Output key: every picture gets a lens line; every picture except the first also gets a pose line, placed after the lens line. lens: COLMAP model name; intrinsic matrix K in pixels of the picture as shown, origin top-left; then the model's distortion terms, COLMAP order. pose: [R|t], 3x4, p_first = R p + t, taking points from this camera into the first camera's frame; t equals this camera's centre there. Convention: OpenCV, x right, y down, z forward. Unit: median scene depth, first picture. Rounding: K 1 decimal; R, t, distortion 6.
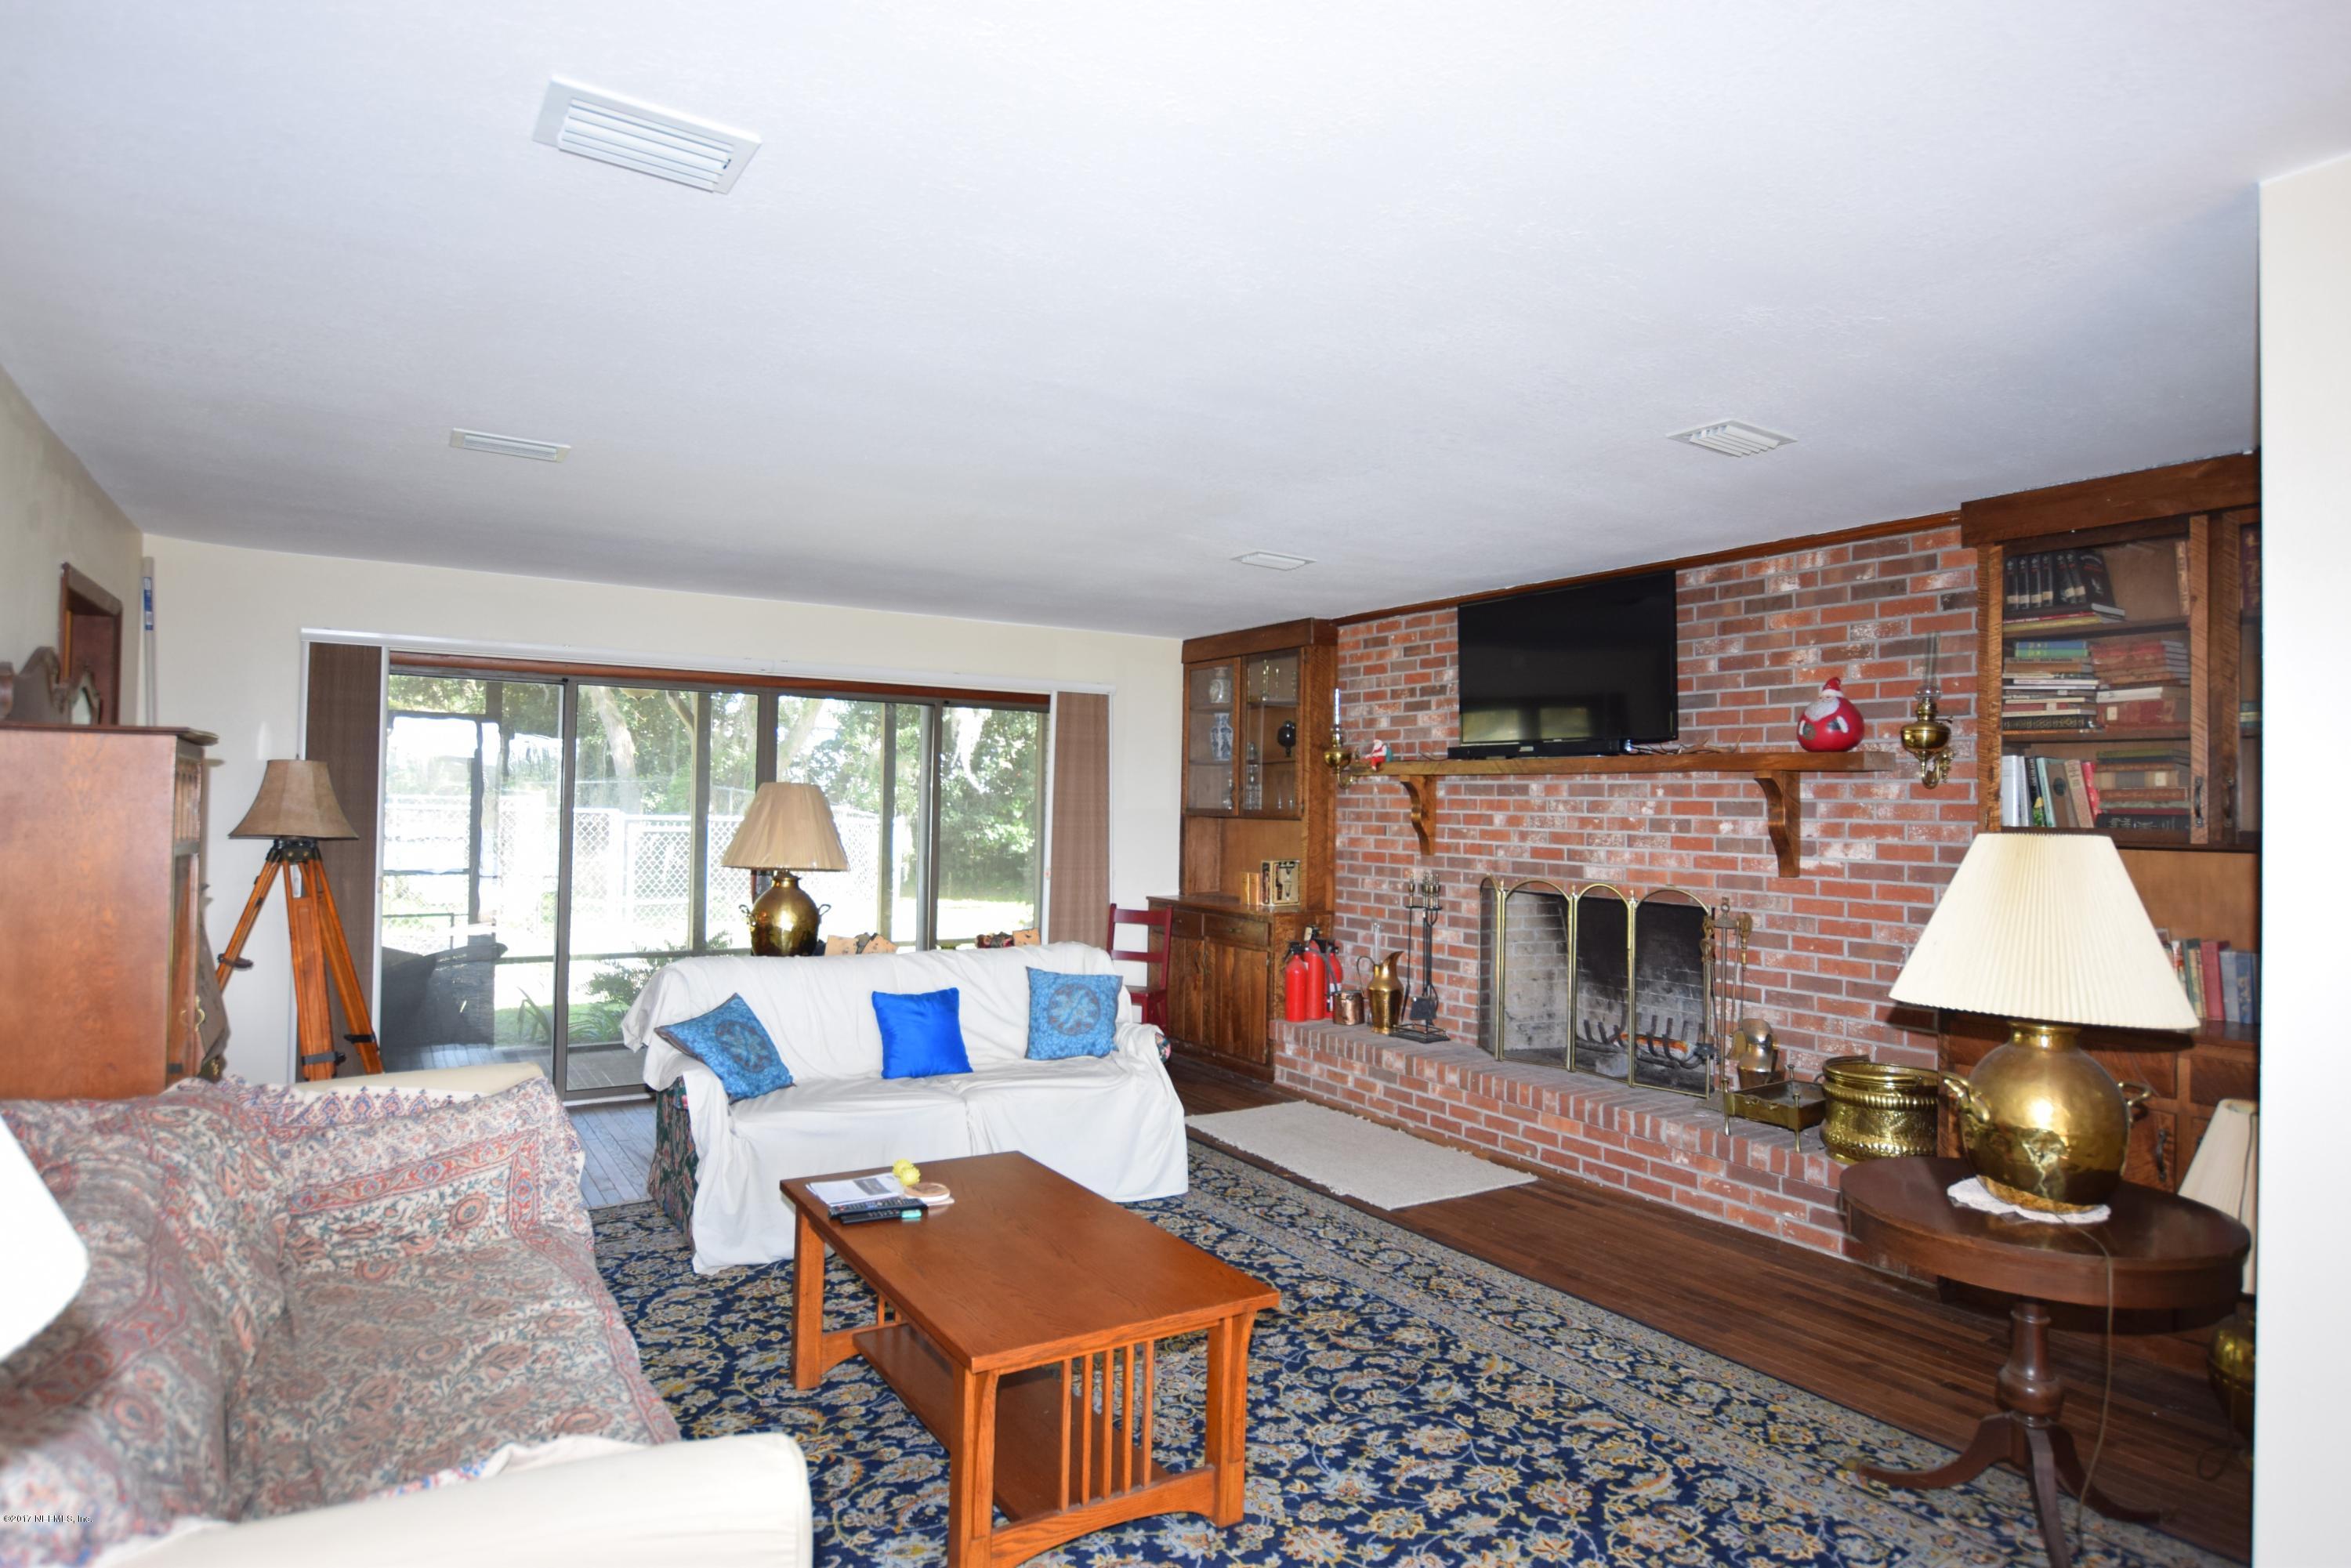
lens RADIAL K [[1314.7, 0, 1175.5], [0, 1314.7, 784.0], [0, 0, 1]] dist [0.005579, 0.000456]
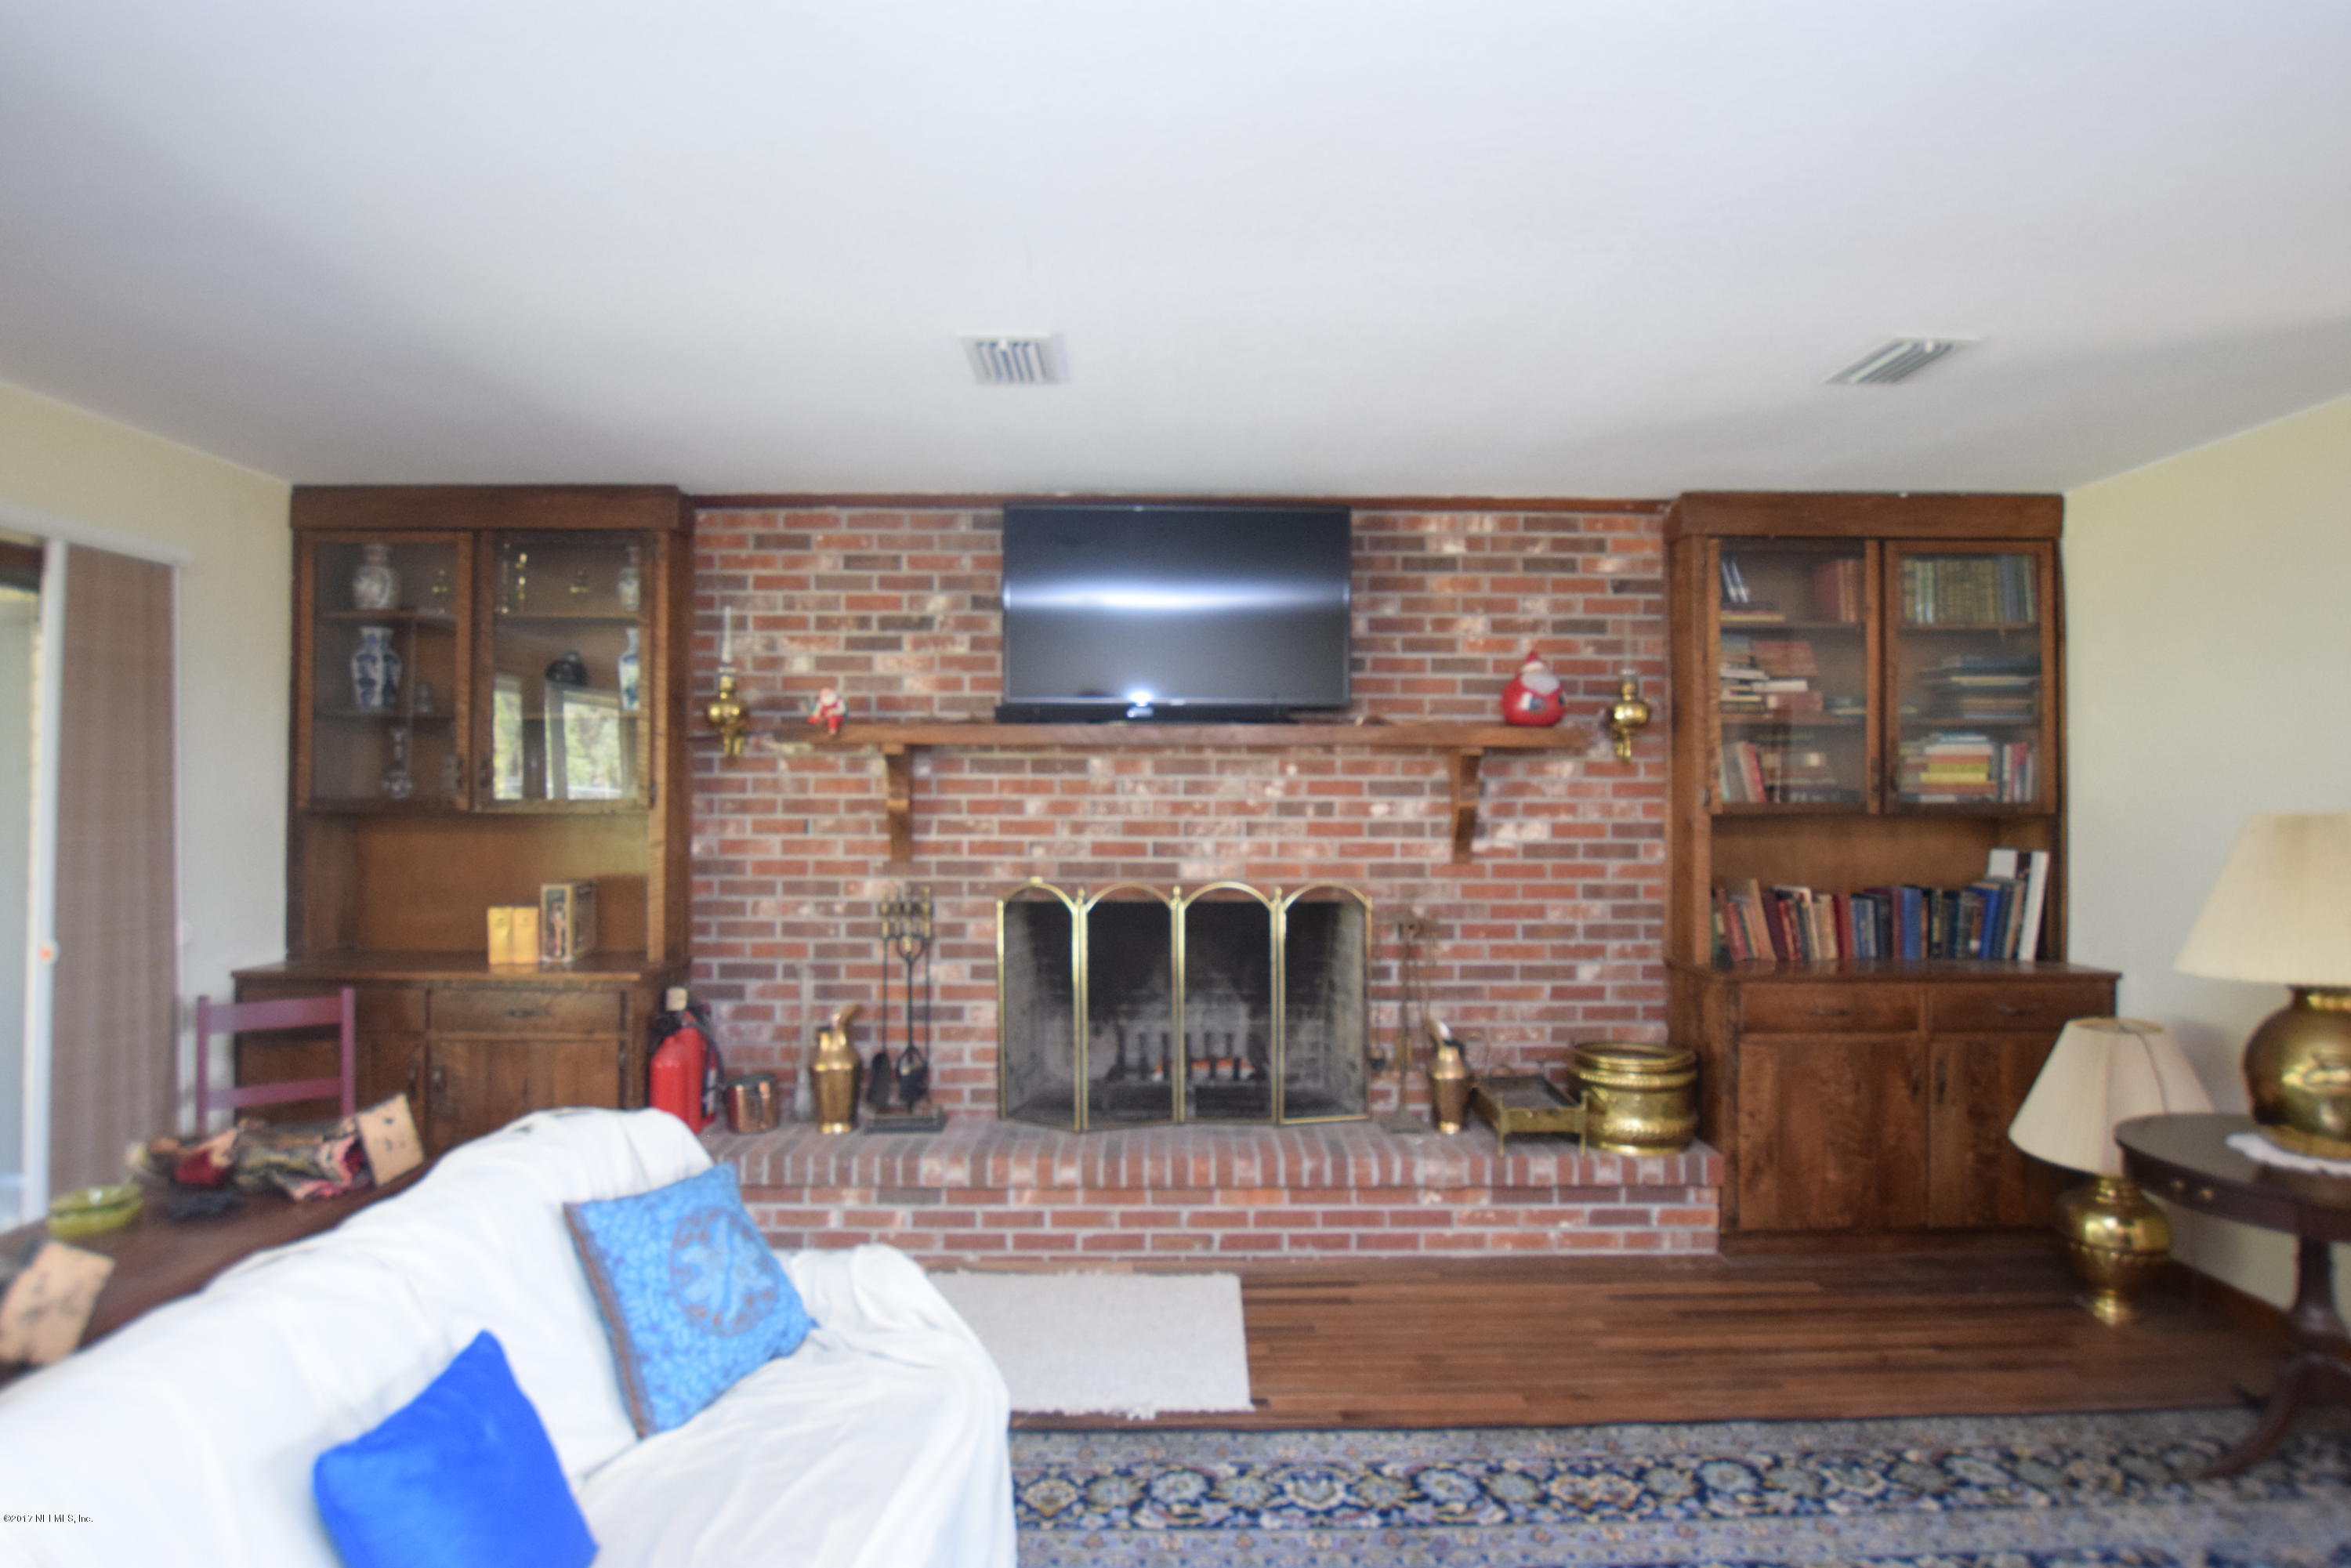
lens RADIAL K [[1202.0, 0, 1175.5], [0, 1202.0, 784.0], [0, 0, 1]] dist [-0.025568, 0.000587]
pose [[0.527293, -0.006443, 0.849659, -0.336045], [-0.006724, 0.999908, 0.011756, 0.007008], [-0.849657, -0.011912, 0.527201, 0.679608]]
